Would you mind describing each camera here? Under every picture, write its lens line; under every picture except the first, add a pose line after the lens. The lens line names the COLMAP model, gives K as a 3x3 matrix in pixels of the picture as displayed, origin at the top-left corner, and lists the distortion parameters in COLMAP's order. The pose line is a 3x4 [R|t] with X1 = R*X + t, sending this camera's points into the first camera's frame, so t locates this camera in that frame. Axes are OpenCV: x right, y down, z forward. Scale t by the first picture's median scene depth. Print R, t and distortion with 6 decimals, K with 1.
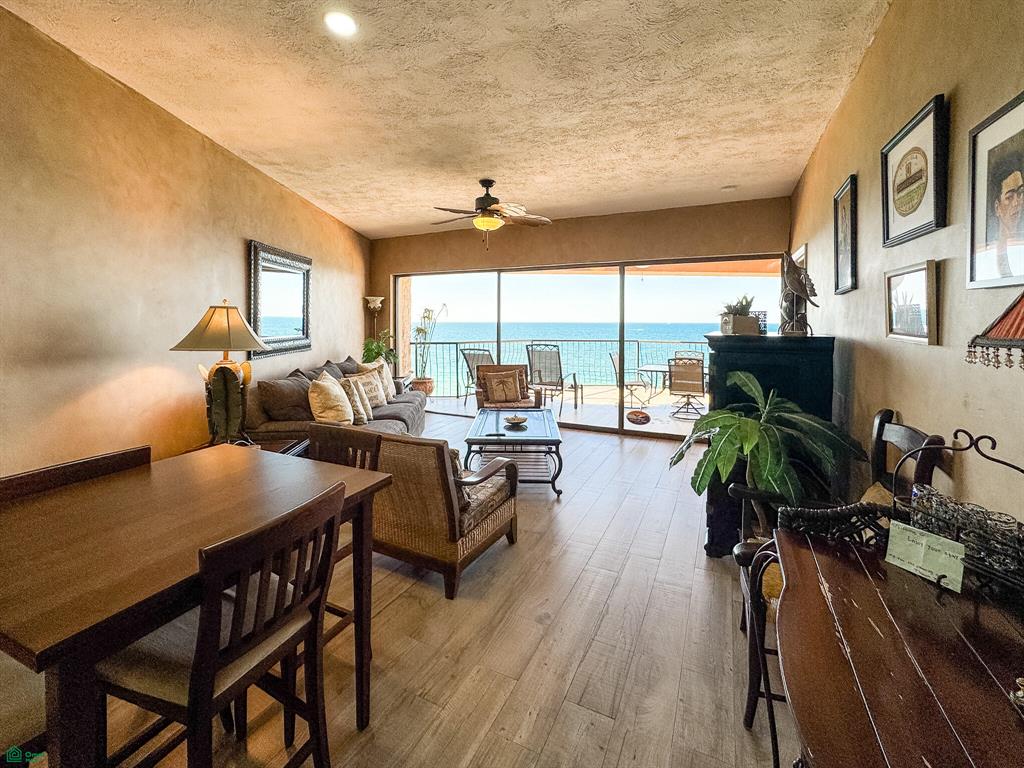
lens RADIAL K [[441.7, 0, 511.4], [0, 441.7, 320.7], [0, 0, 1]] dist [-0.036426, 0.015279]
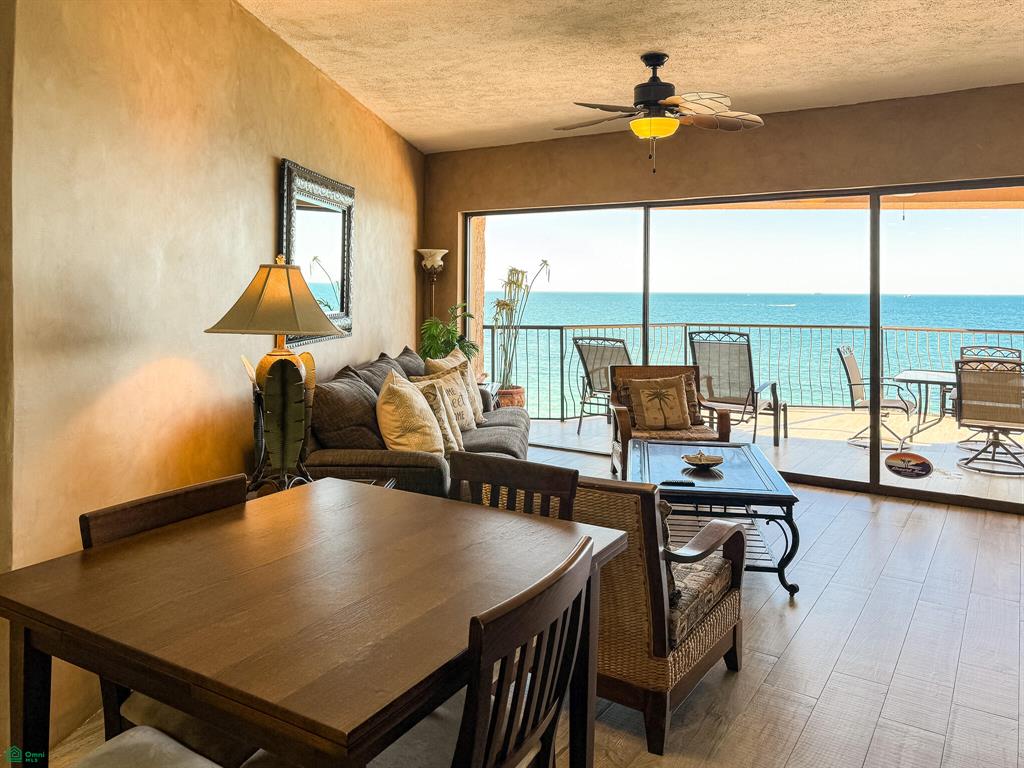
lens RADIAL K [[768.8, 0, 516.8], [0, 768.8, 270.9], [0, 0, 1]] dist [0.008316, 0.000030]
pose [[0.992244, 0.003356, -0.124259, -0.099037], [-0.006349, 0.999699, -0.023698, 0.000113], [0.124142, 0.024303, 0.991967, -0.045737]]
